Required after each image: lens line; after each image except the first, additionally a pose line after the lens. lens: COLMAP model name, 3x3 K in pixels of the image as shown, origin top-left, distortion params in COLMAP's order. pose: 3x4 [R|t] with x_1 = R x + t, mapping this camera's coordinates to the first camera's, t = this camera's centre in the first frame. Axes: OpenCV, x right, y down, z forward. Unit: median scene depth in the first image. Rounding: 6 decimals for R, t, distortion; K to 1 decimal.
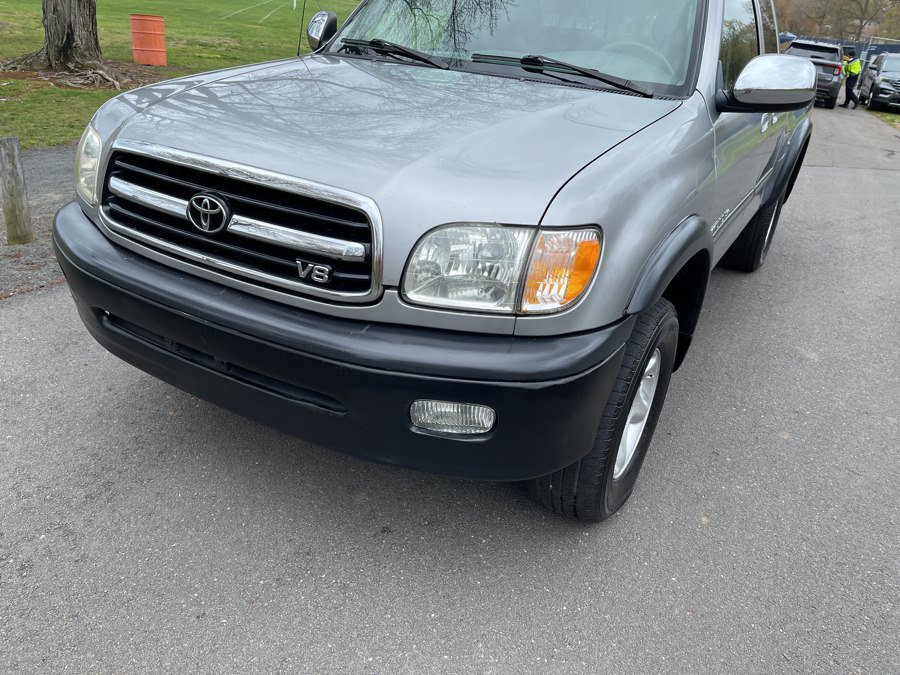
lens RADIAL K [[678.0, 0, 455.7], [0, 678.0, 338.5], [0, 0, 1]] dist [0.083794, -0.115870]
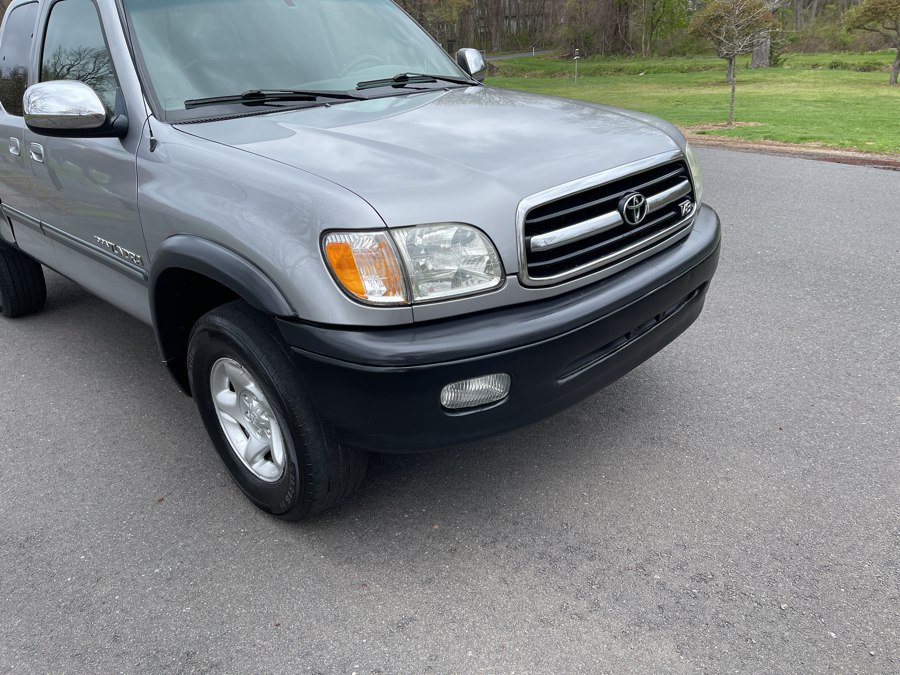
lens RADIAL K [[678.0, 0, 450.9], [0, 678.0, 336.9], [0, 0, 1]] dist [0.083794, -0.115870]
pose [[0.240806, -0.473162, 0.847425, -1.350175], [0.484927, 0.814983, 0.317251, -0.461719], [-0.840749, 0.334544, 0.425702, 0.701377]]
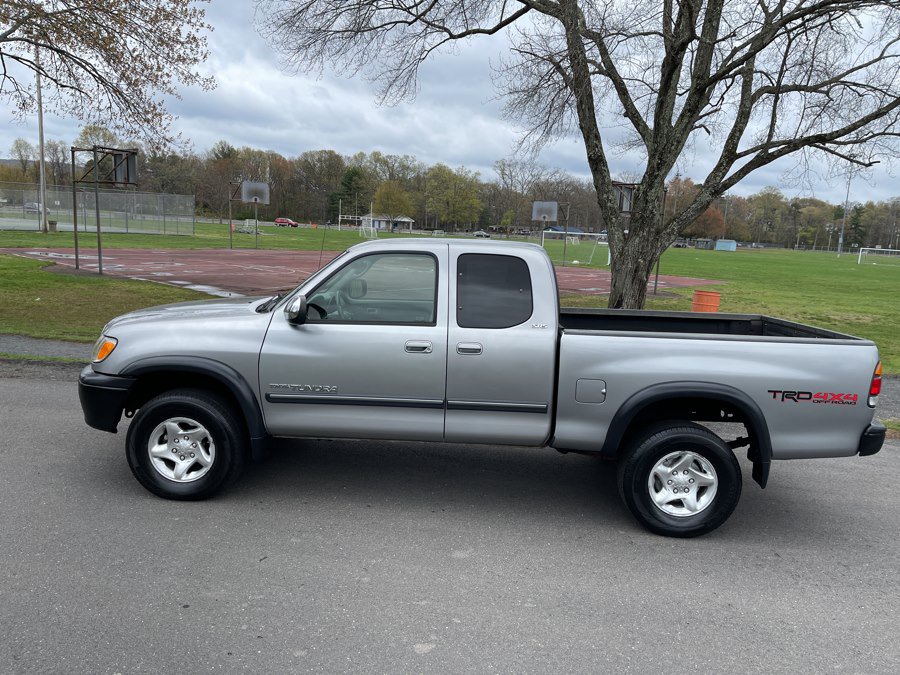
lens RADIAL K [[678.0, 0, 446.7], [0, 678.0, 334.6], [0, 0, 1]] dist [0.083794, -0.115870]
pose [[0.479896, 0.066665, -0.874789, 2.695701], [-0.389132, 0.909836, -0.144135, -0.242245], [0.786306, 0.409578, 0.462568, 0.591614]]
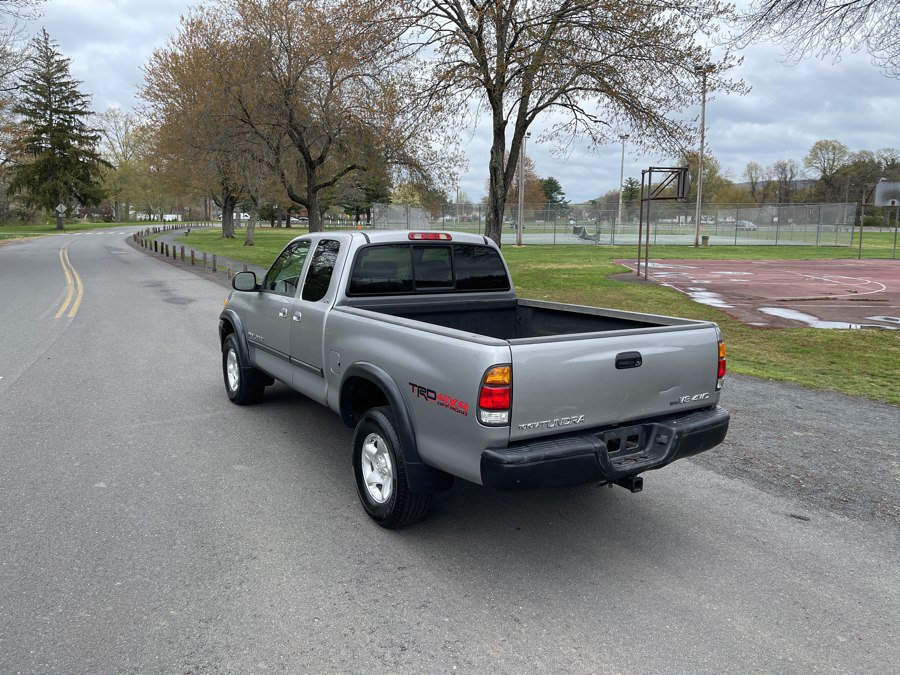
lens RADIAL K [[678.0, 0, 455.6], [0, 678.0, 337.8], [0, 0, 1]] dist [0.083794, -0.115870]
pose [[-0.449138, 0.053156, -0.891880, 2.961060], [-0.433634, 0.859807, 0.269617, -1.495648], [0.781176, 0.507845, -0.363122, 3.244643]]
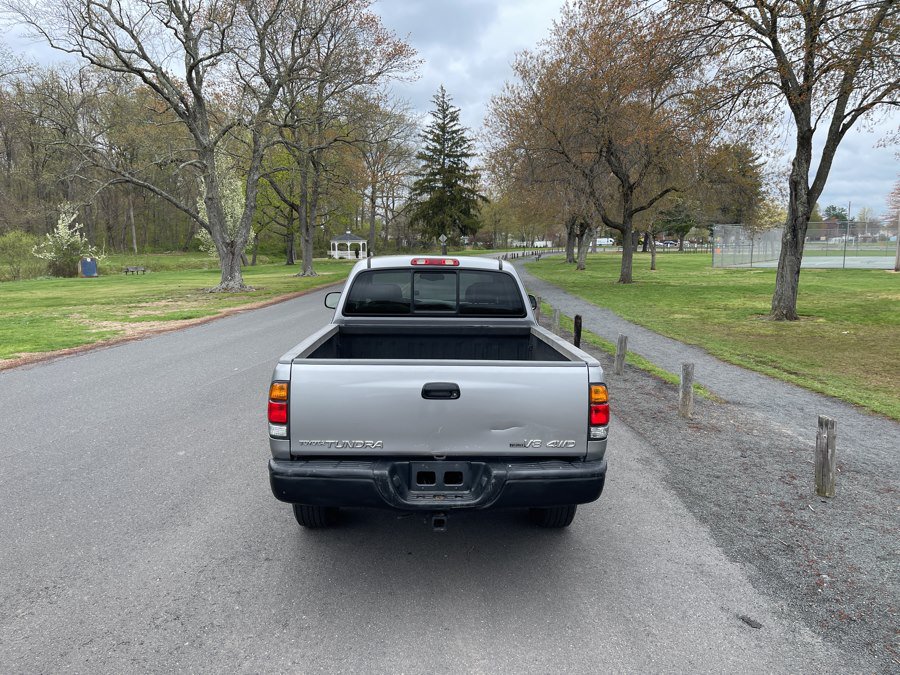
lens RADIAL K [[678.0, 0, 450.9], [0, 678.0, 339.3], [0, 0, 1]] dist [0.083794, -0.115870]
pose [[-0.839604, -0.017053, -0.542931, 2.021940], [-0.302710, 0.844608, 0.441592, -2.063829], [0.451033, 0.535113, -0.714299, 4.193273]]
